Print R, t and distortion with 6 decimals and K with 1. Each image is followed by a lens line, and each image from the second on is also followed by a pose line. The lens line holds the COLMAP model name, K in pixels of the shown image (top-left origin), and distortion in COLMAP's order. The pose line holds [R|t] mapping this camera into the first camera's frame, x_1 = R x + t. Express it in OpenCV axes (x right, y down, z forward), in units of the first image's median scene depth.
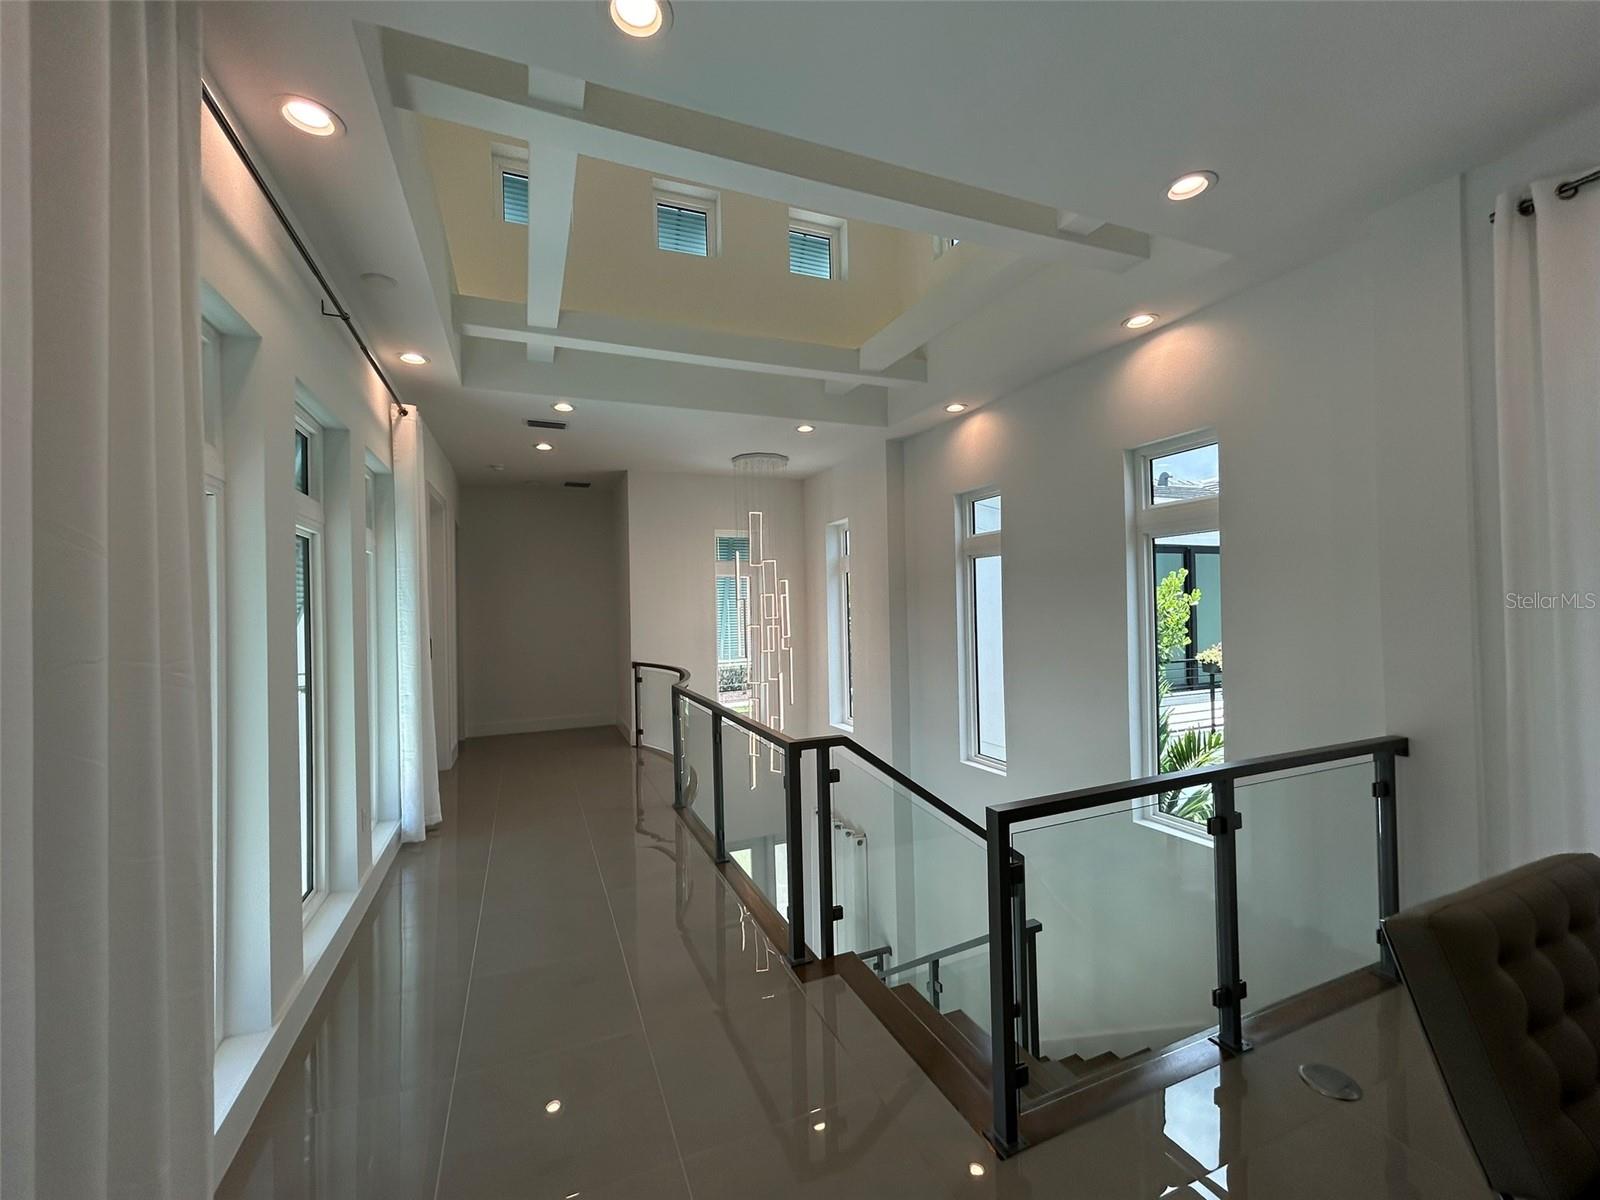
lens RADIAL K [[649.9, 0, 795.3], [0, 649.9, 600.7], [0, 0, 1]] dist [-0.000694, 0.000408]
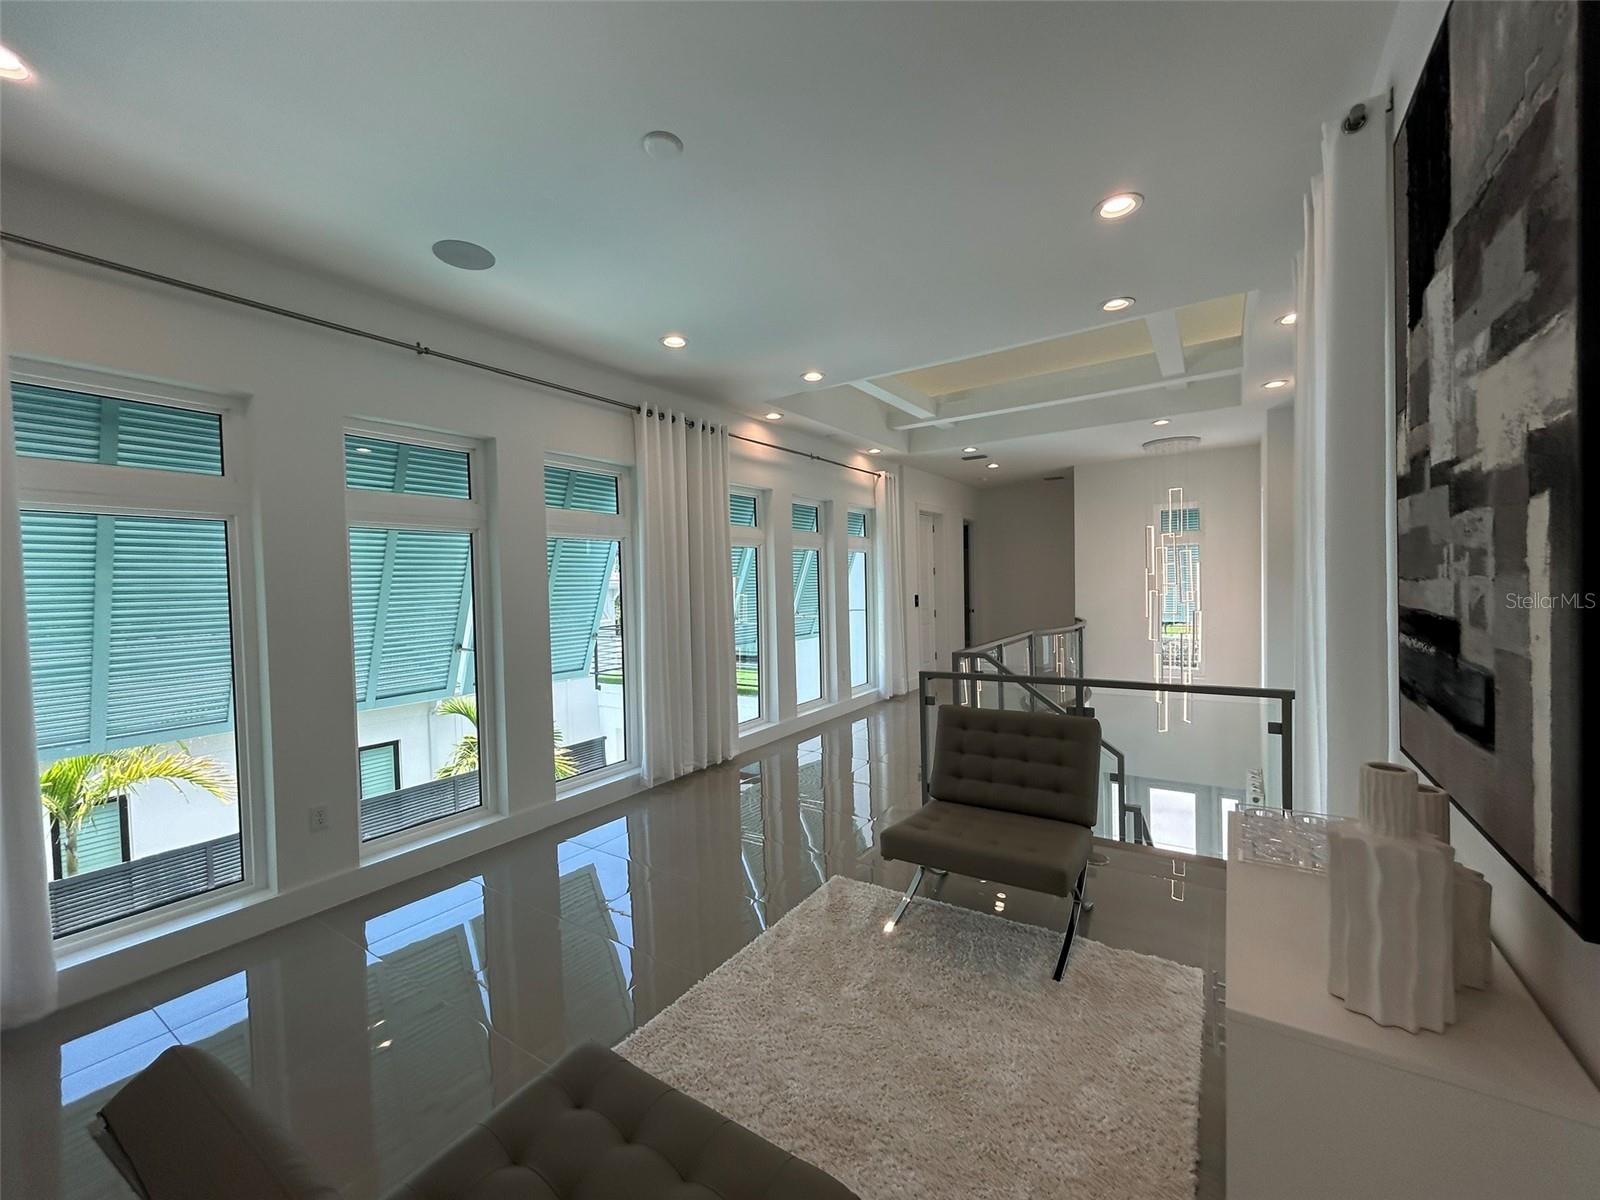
lens RADIAL K [[649.9, 0, 792.4], [0, 649.9, 594.2], [0, 0, 1]] dist [-0.000694, 0.000408]
pose [[0.553832, 0.022010, -0.832338, 0.698619], [0.022332, 0.998898, 0.041275, -0.021631], [0.832329, -0.041447, 0.552730, -0.233682]]
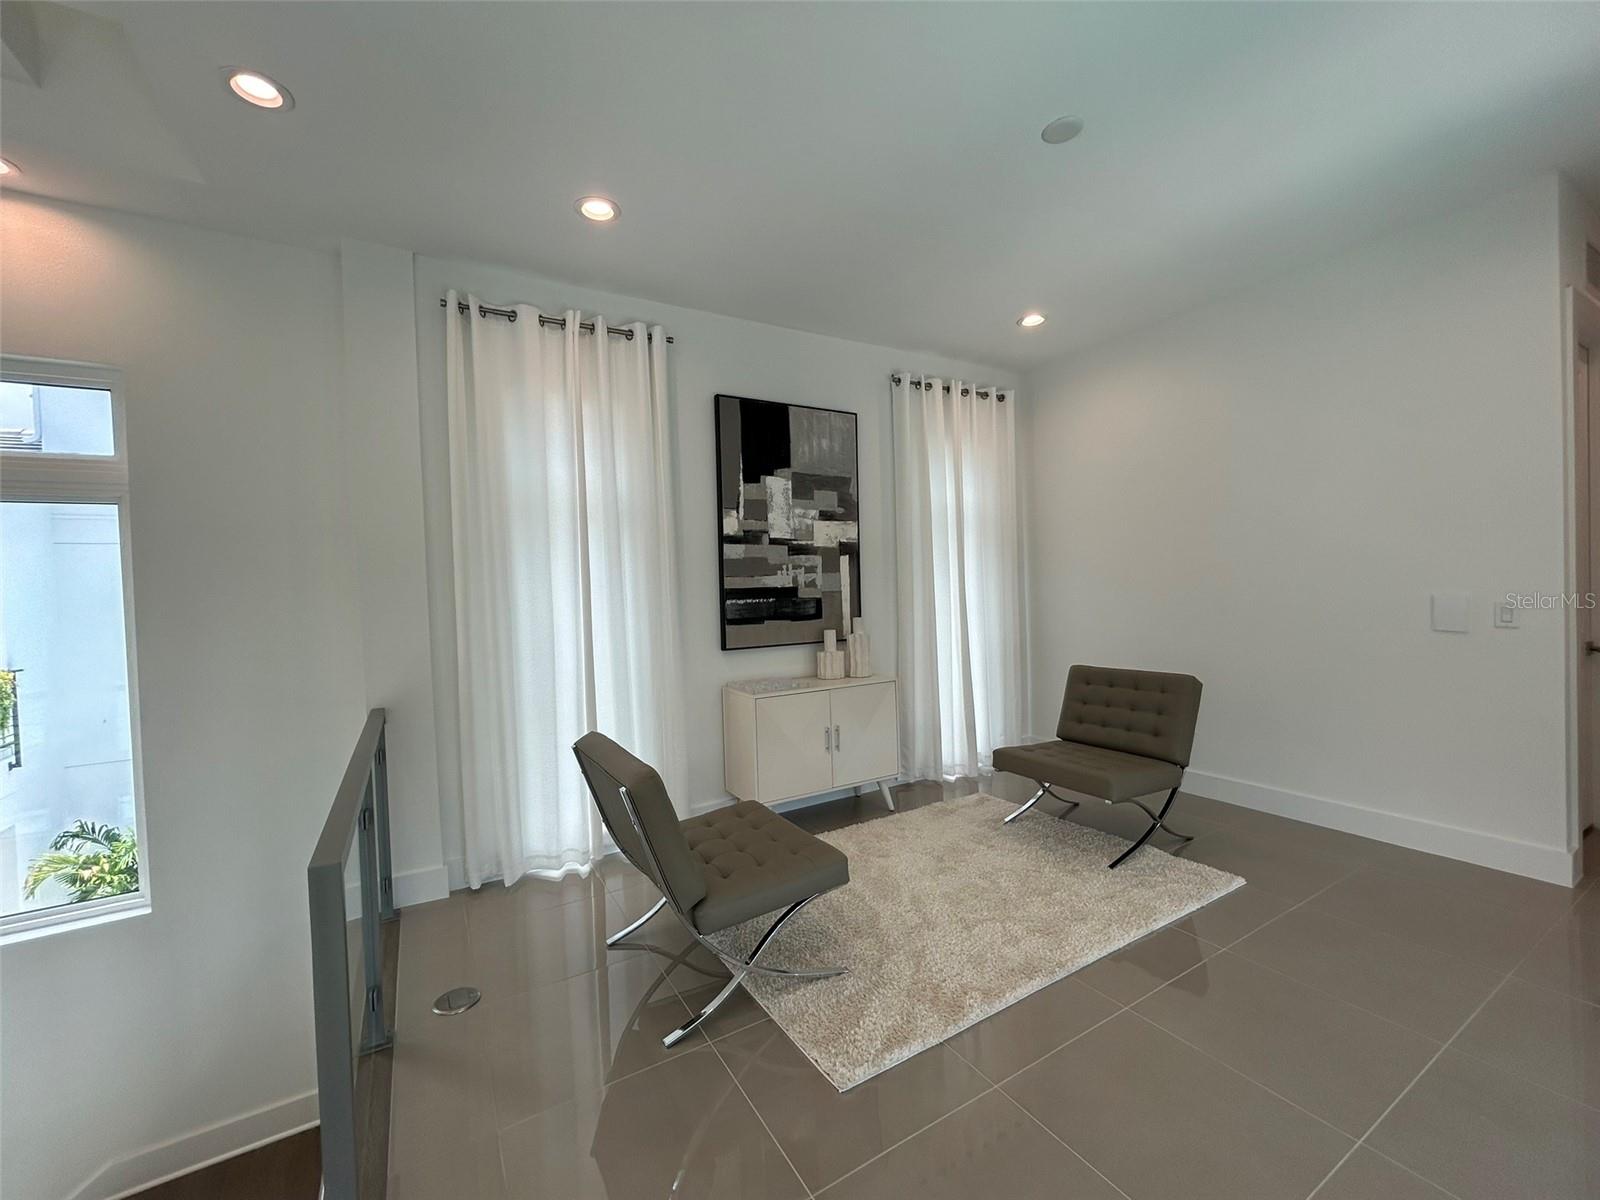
lens RADIAL K [[649.9, 0, 801.2], [0, 649.9, 595.1], [0, 0, 1]] dist [-0.000694, 0.000408]
pose [[-0.138056, -0.000240, 0.990424, -0.156432], [0.019868, 0.999798, 0.003012, 0.010392], [-0.990225, 0.020094, -0.138024, 0.204100]]
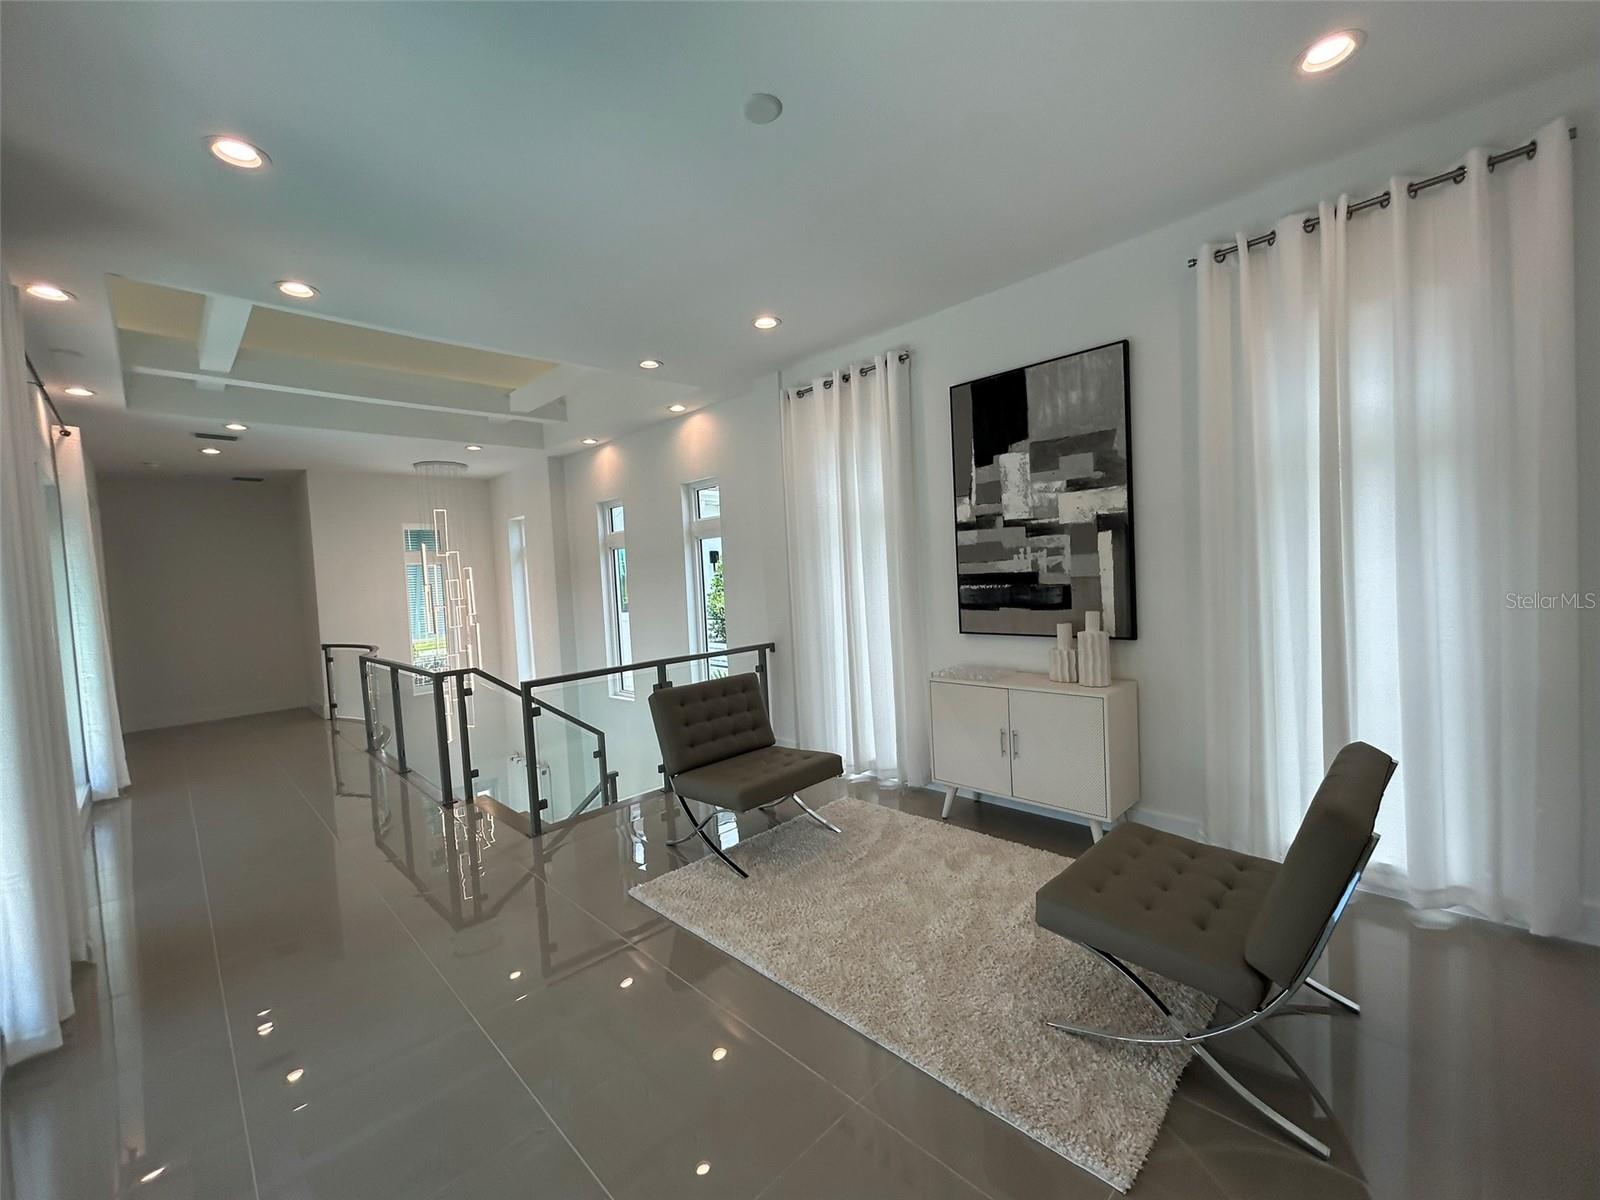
lens RADIAL K [[649.9, 0, 799.9], [0, 649.9, 602.3], [0, 0, 1]] dist [-0.000694, 0.000408]
pose [[0.925458, -0.043986, 0.376288, 0.126213], [0.029218, 0.998566, 0.044867, -0.003603], [-0.377722, -0.030528, 0.925416, -0.463174]]
